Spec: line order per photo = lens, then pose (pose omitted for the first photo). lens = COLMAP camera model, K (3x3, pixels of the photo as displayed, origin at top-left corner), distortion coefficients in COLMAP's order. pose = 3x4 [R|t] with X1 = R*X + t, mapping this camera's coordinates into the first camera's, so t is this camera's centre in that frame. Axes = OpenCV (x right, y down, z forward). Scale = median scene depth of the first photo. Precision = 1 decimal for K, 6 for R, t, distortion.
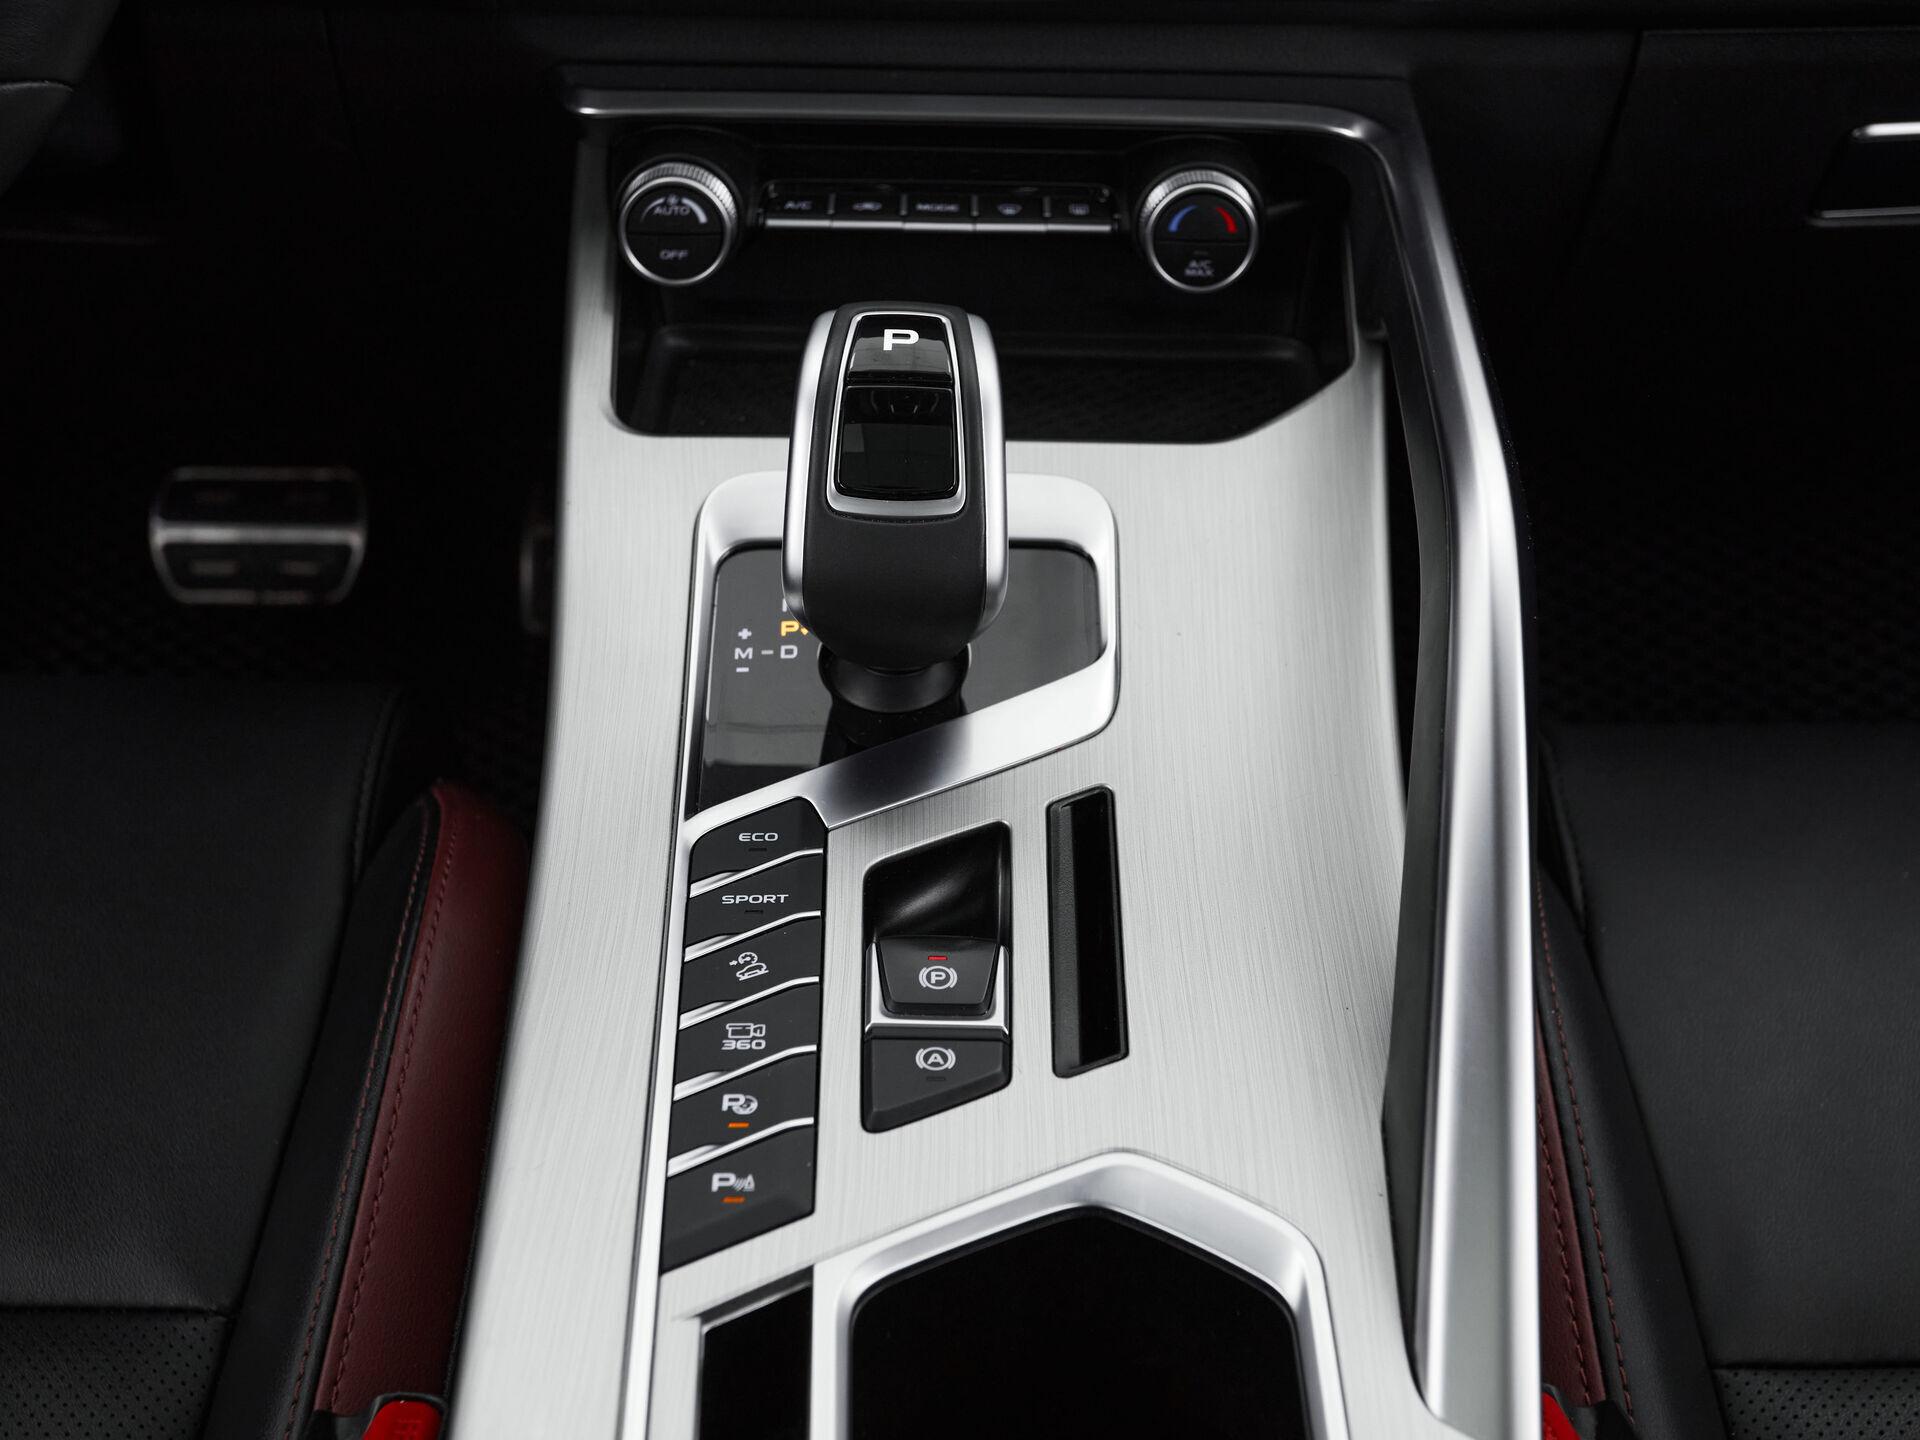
lens RADIAL K [[2594.4, 0, 951.5], [0, 2594.4, 654.0], [0, 0, 1]] dist [0.023399, 0.000000]
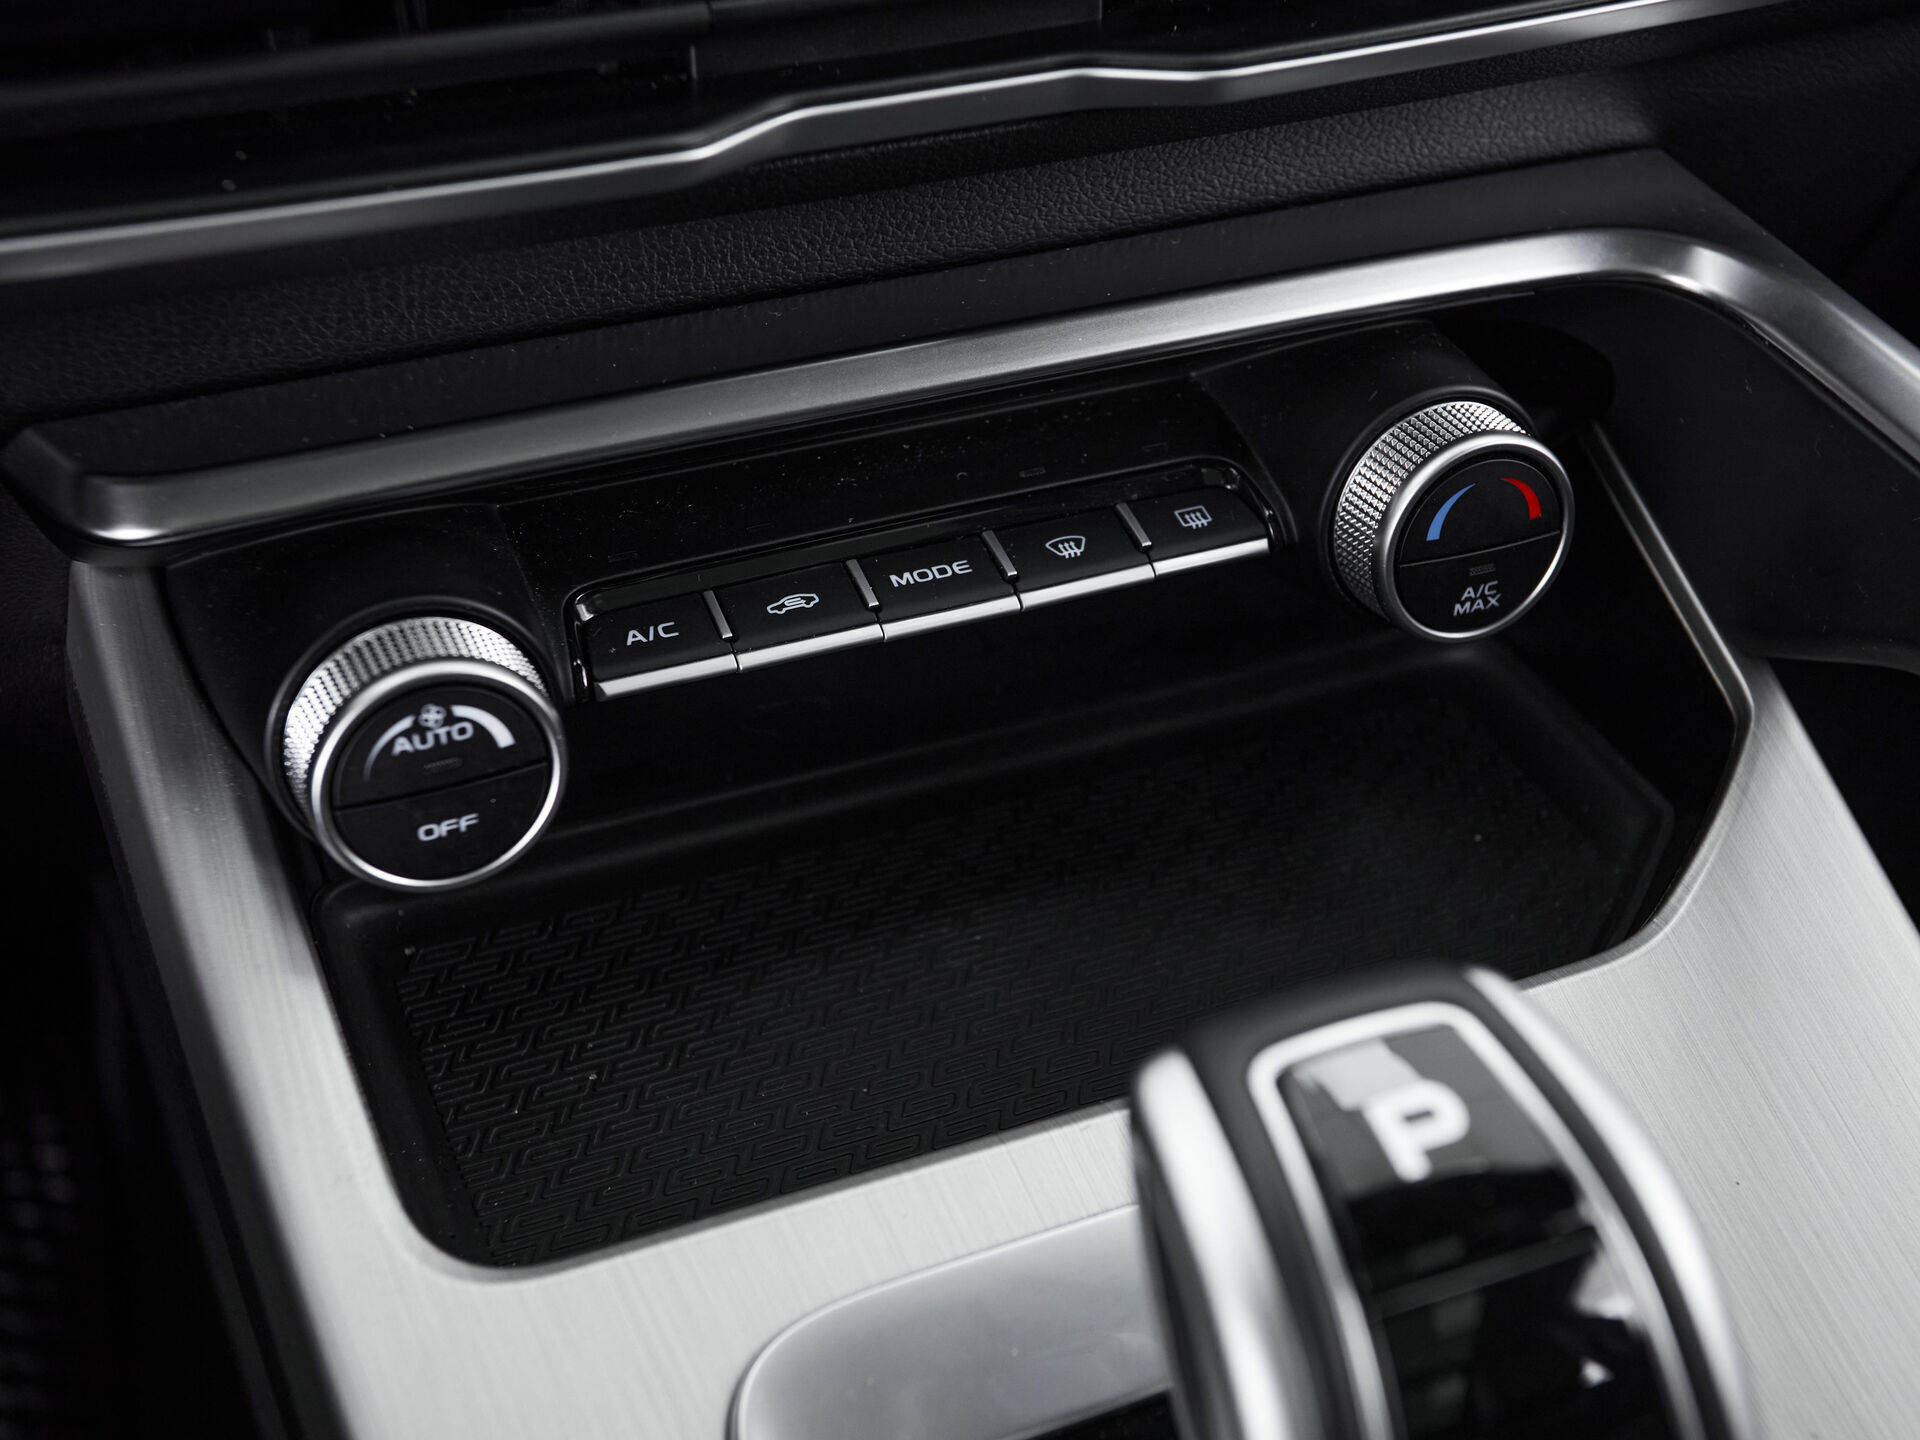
lens RADIAL K [[2594.4, 0, 929.6], [0, 2594.4, 646.7], [0, 0, 1]] dist [0.023399, 0.000000]
pose [[0.924940, -0.219774, 0.310138, -0.161948], [0.207301, 0.975545, 0.073062, -0.200131], [-0.318611, -0.003286, 0.947880, 0.564357]]
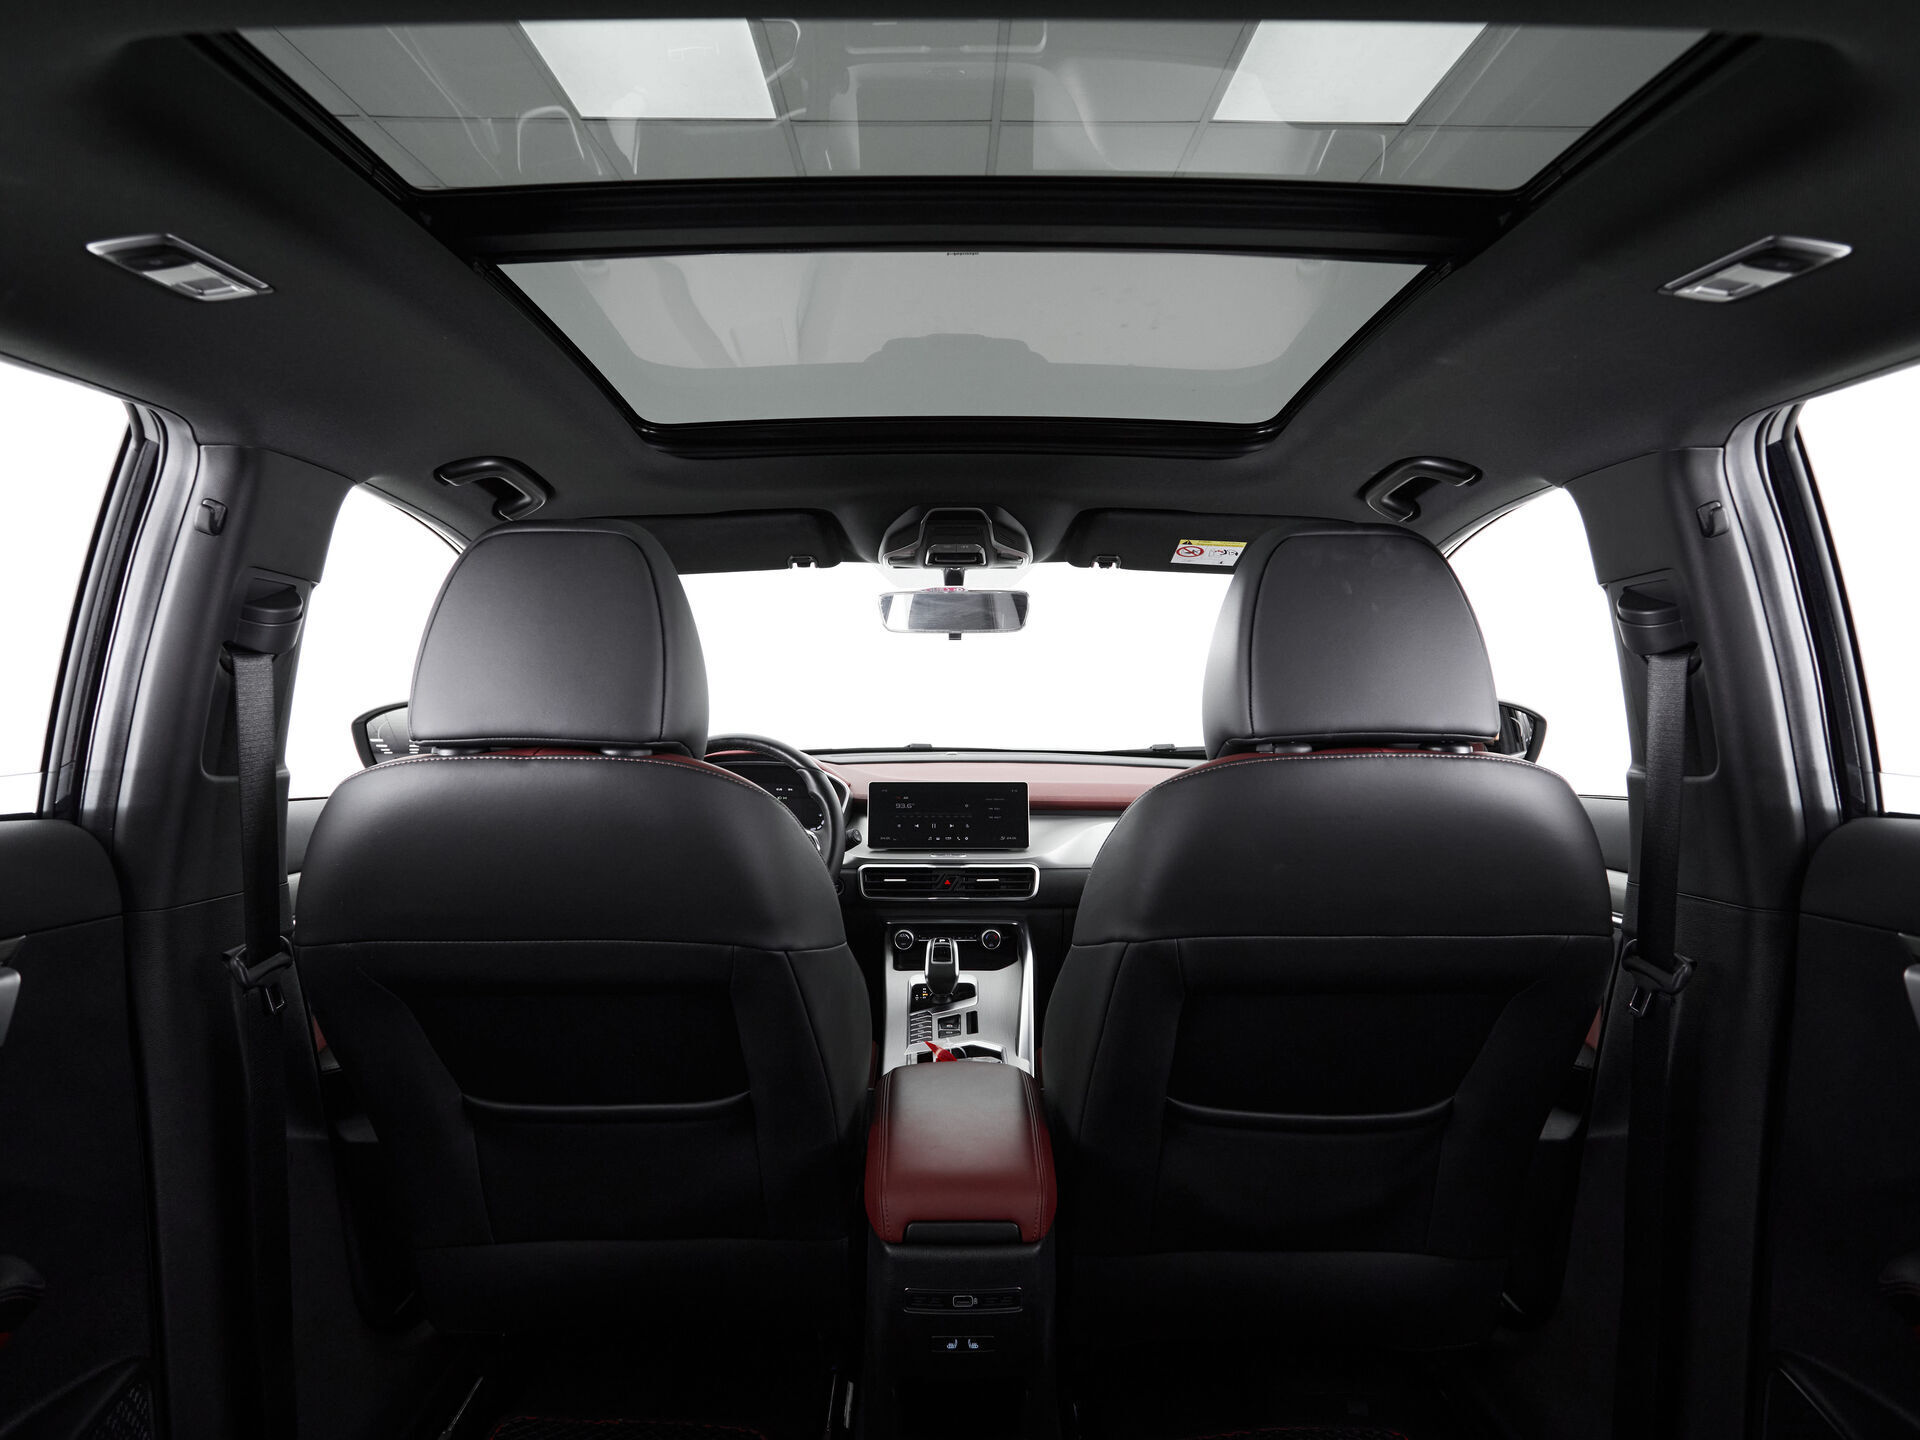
lens RADIAL K [[1023.9, 0, 945.2], [0, 1023.9, 746.2], [0, 0, 1]] dist [0.002458, -0.000578]
pose [[0.999867, -0.016096, 0.002737, -0.009915], [0.015172, 0.854069, -0.519939, 0.695165], [0.006031, 0.519911, 0.854199, -1.272899]]
